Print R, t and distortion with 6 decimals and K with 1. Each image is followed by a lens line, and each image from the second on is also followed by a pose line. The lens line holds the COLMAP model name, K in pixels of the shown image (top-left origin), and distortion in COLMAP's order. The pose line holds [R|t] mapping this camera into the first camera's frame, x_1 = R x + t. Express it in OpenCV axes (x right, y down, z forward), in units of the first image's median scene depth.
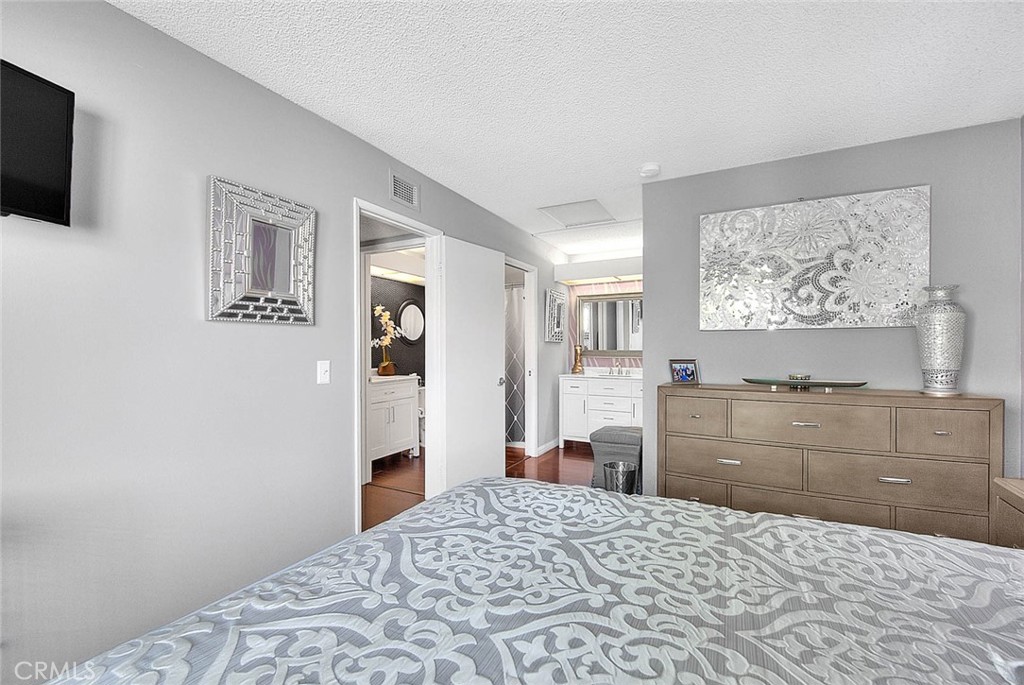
lens RADIAL K [[427.1, 0, 512.1], [0, 427.1, 350.1], [0, 0, 1]] dist [0.000762, -0.000678]
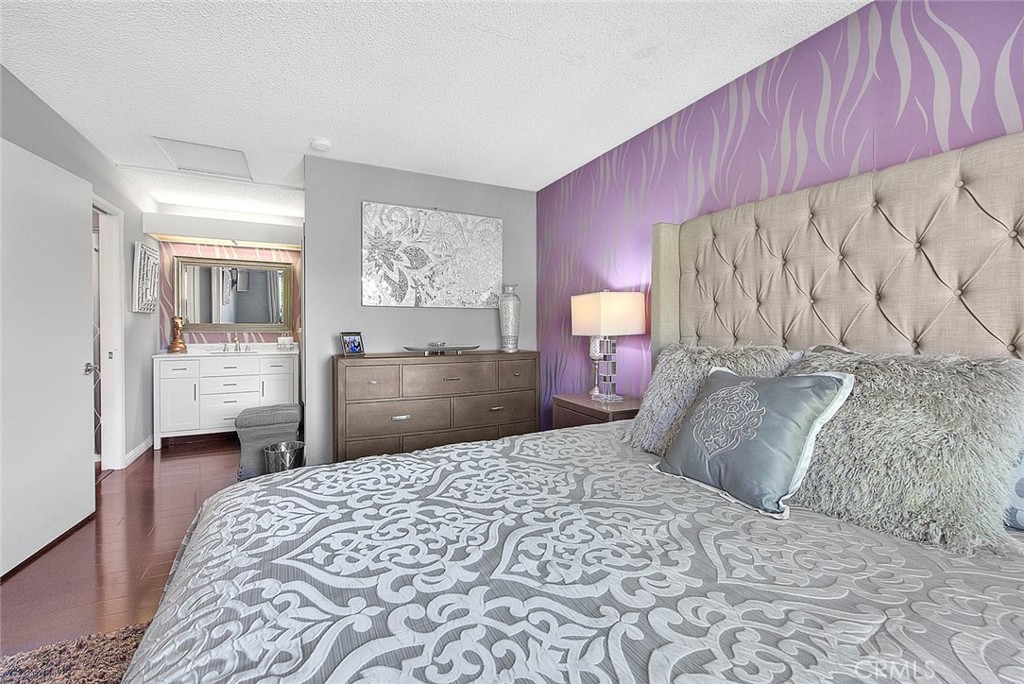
lens RADIAL K [[414.8, 0, 501.2], [0, 414.8, 325.7], [0, 0, 1]] dist [0.001581, -0.000102]
pose [[0.590656, -0.001894, 0.806921, -0.236960], [-0.000964, 0.999995, 0.003053, 0.002007], [-0.806923, -0.002581, 0.590651, 0.088272]]
